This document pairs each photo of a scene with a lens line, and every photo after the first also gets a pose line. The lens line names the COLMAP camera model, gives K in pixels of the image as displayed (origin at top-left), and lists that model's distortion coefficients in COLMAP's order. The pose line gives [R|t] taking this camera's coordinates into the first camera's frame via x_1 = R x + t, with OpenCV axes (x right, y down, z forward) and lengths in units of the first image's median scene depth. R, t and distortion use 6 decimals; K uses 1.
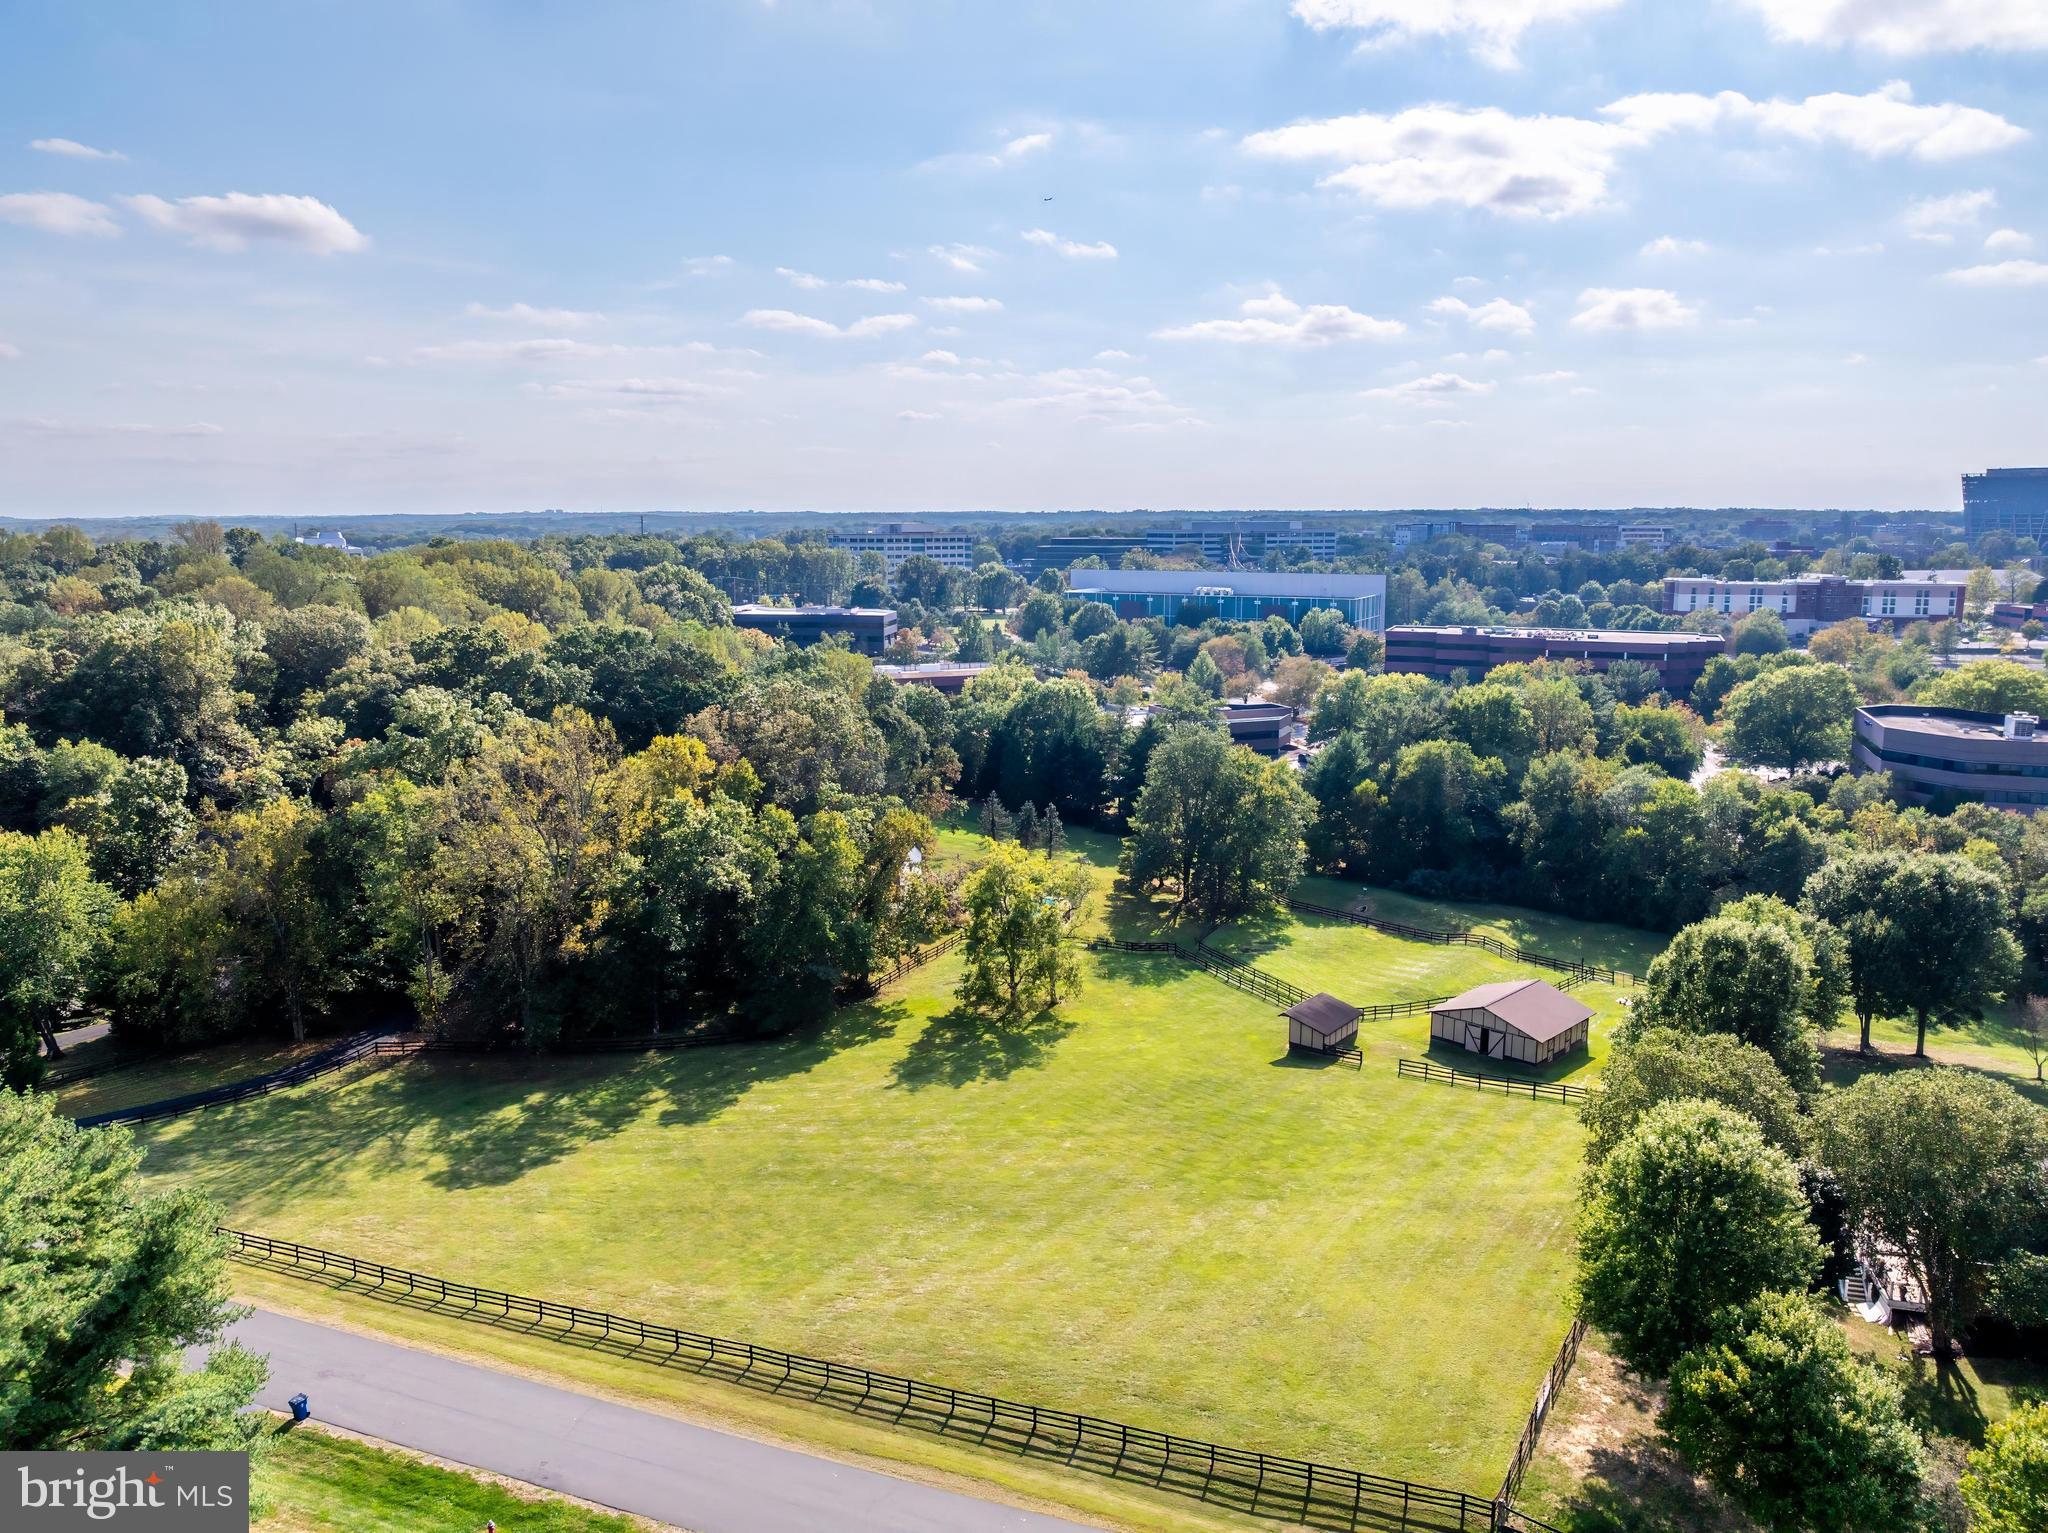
lens RADIAL K [[1445.0, 0, 1028.3], [0, 1445.0, 803.9], [0, 0, 1]] dist [-0.040900, 0.006141]
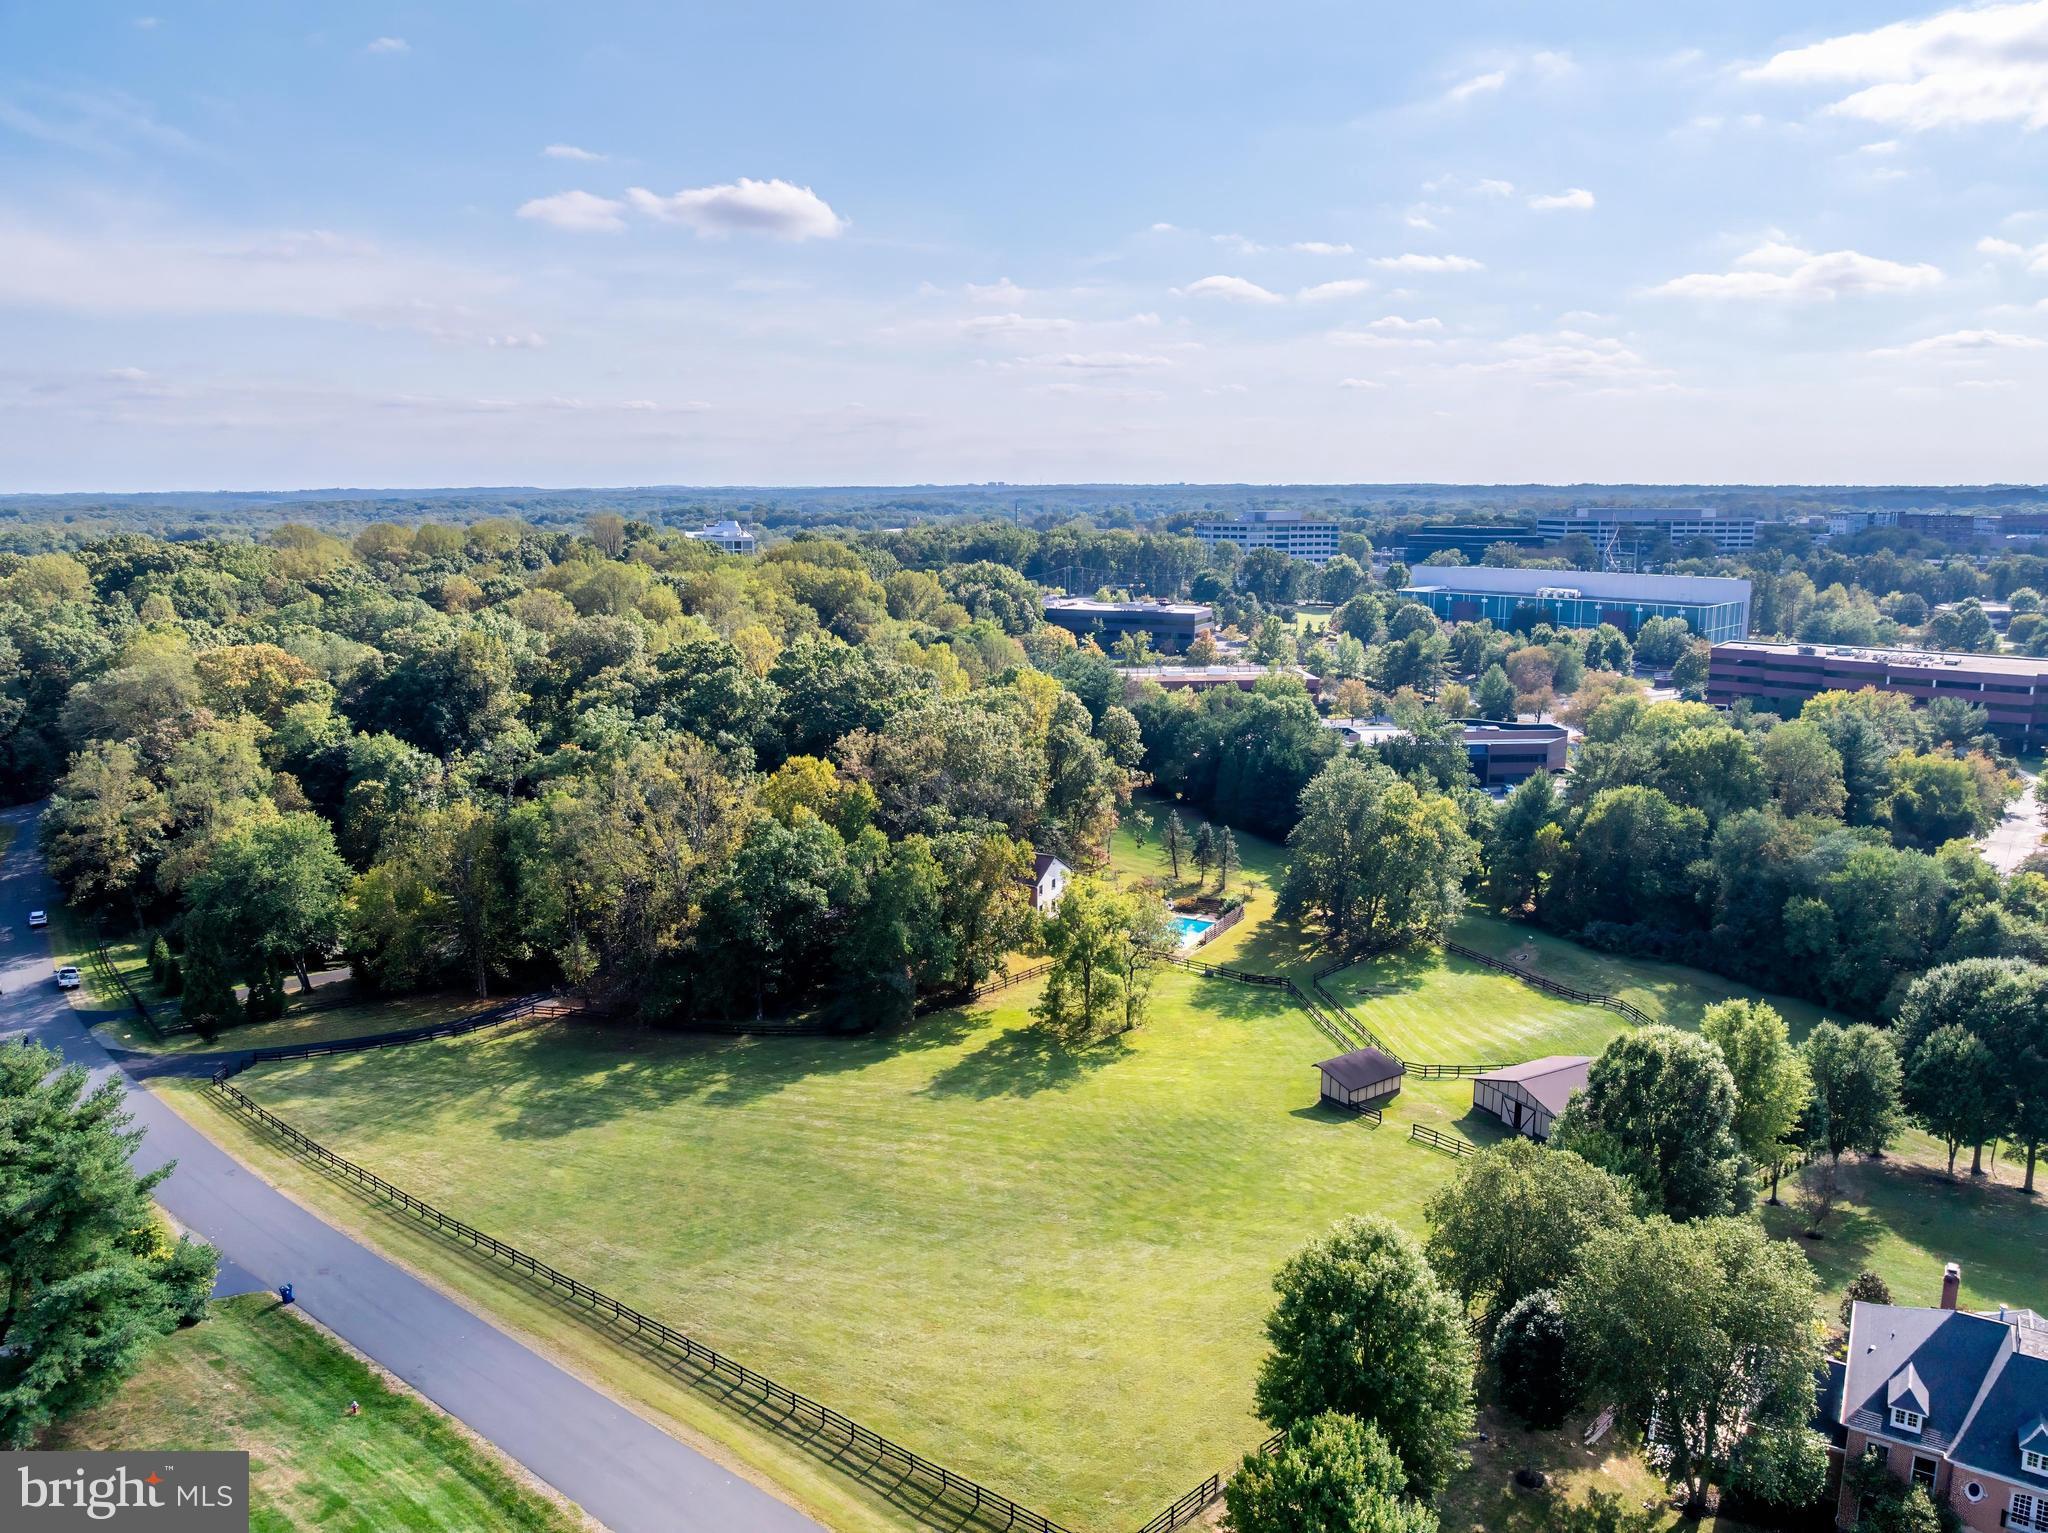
lens RADIAL K [[1445.0, 0, 1025.5], [0, 1445.0, 830.3], [0, 0, 1]] dist [-0.040900, 0.006141]
pose [[0.955544, 0.065546, -0.287469, 0.204792], [-0.054766, 0.997467, 0.045393, -0.042445], [0.289716, -0.027632, 0.956714, -0.022392]]
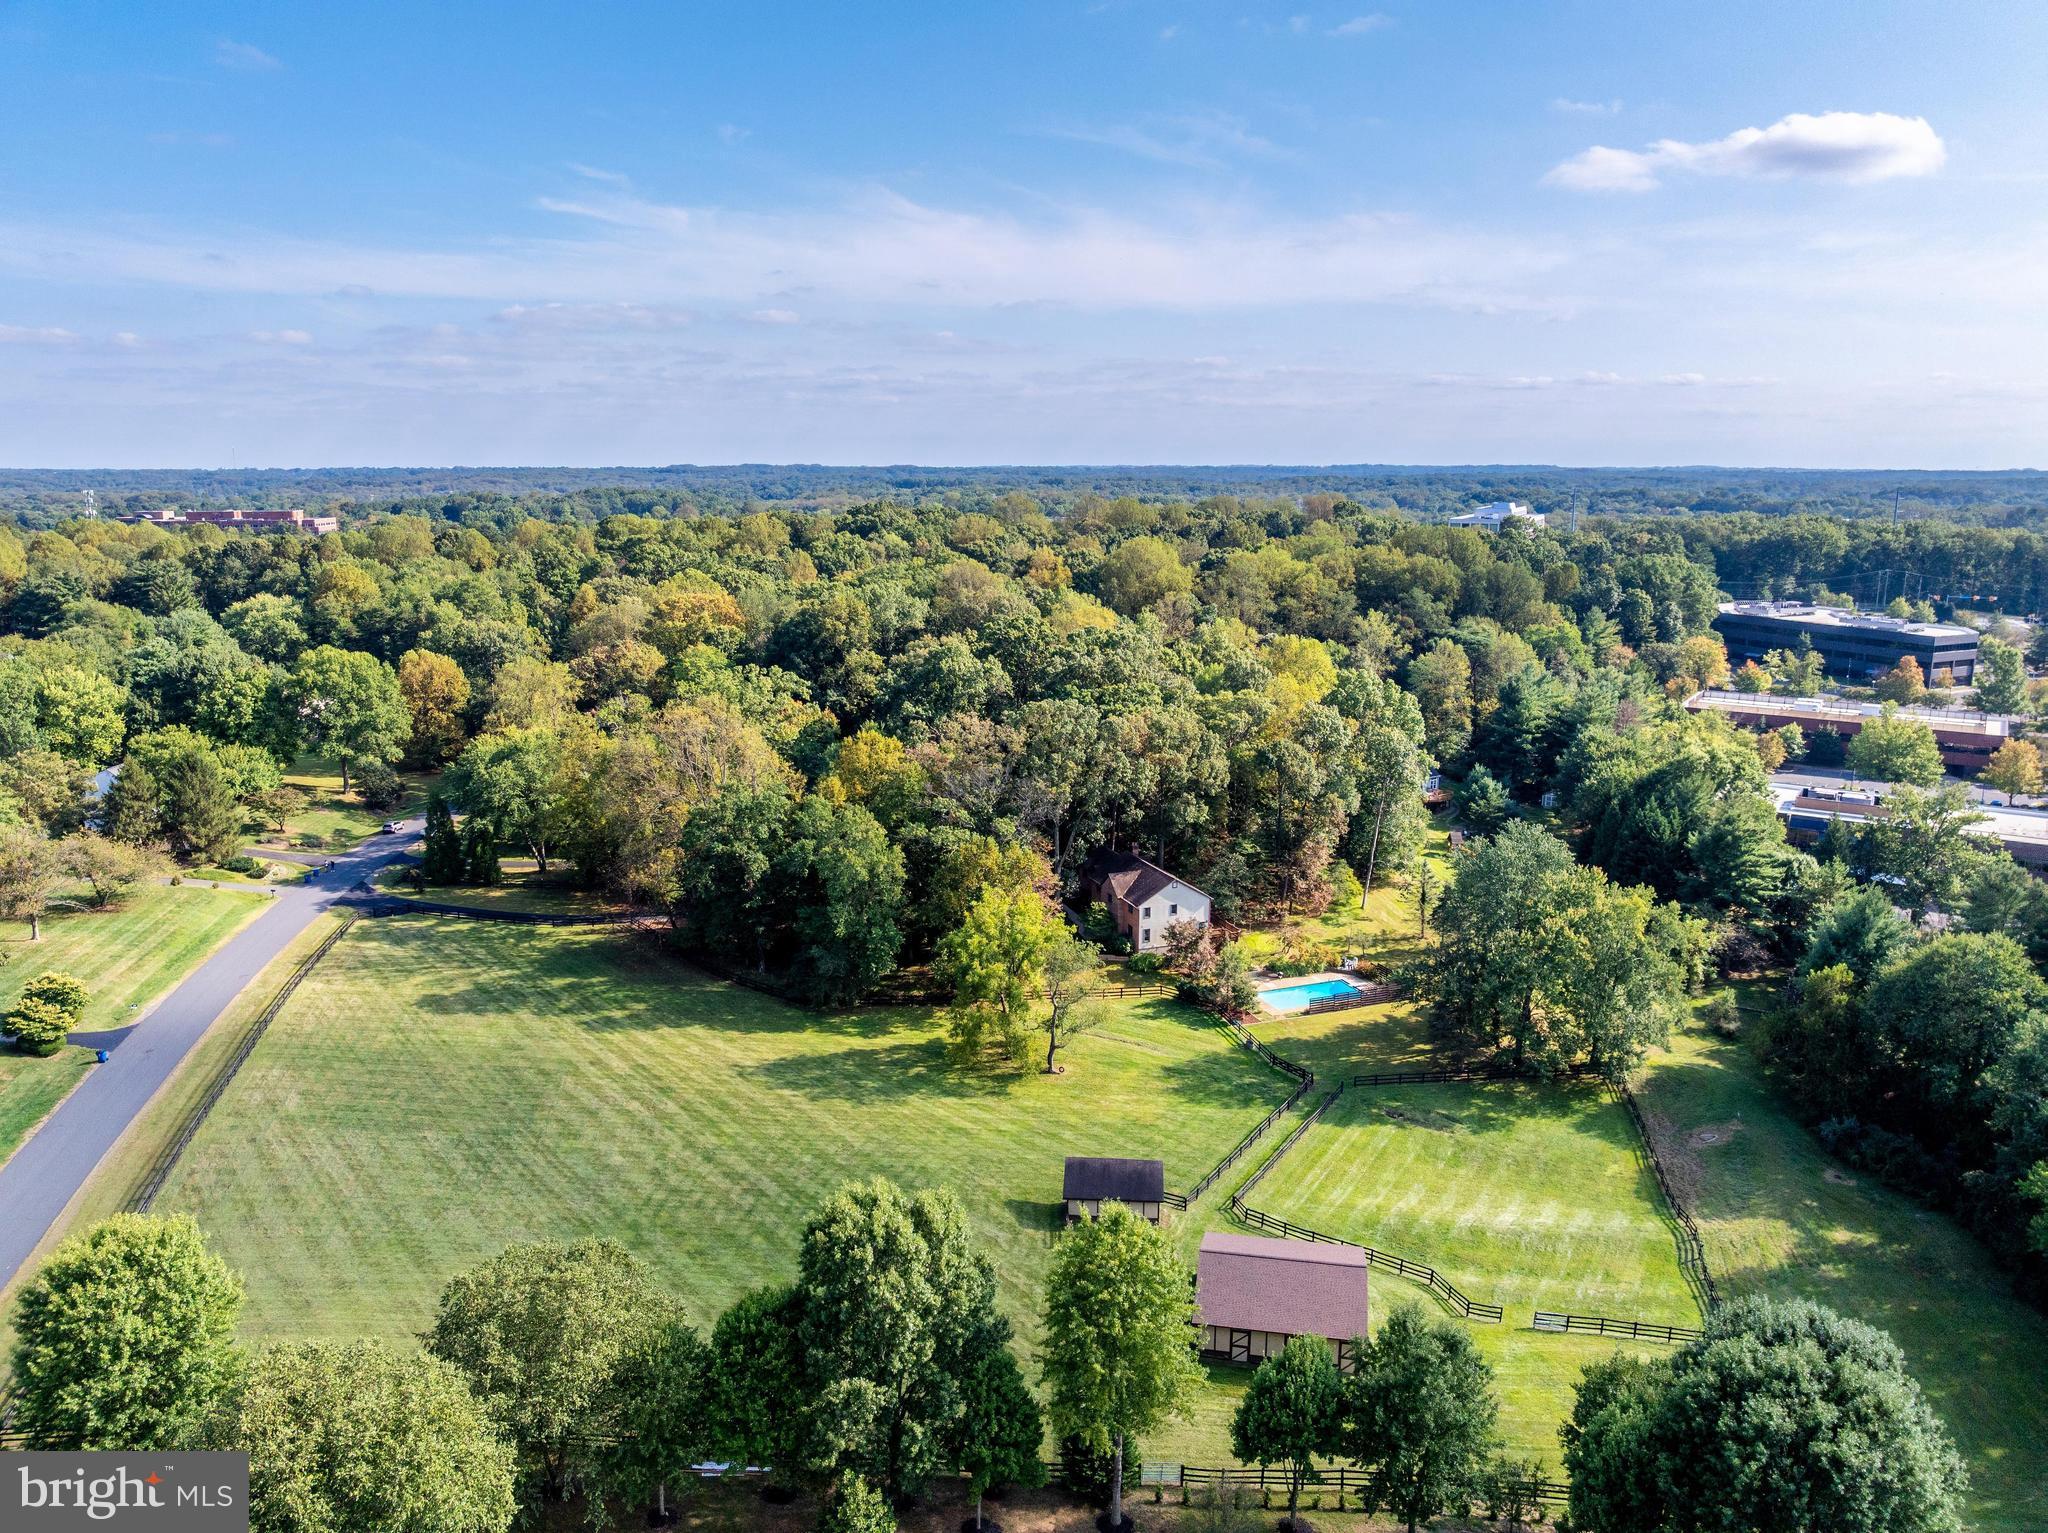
lens RADIAL K [[1445.0, 0, 989.0], [0, 1445.0, 851.9], [0, 0, 1]] dist [-0.040900, 0.006141]
pose [[0.531518, 0.213516, -0.819695, 0.646062], [-0.159247, 0.975642, 0.150876, -0.120736], [0.831943, 0.050340, 0.552573, 0.385368]]
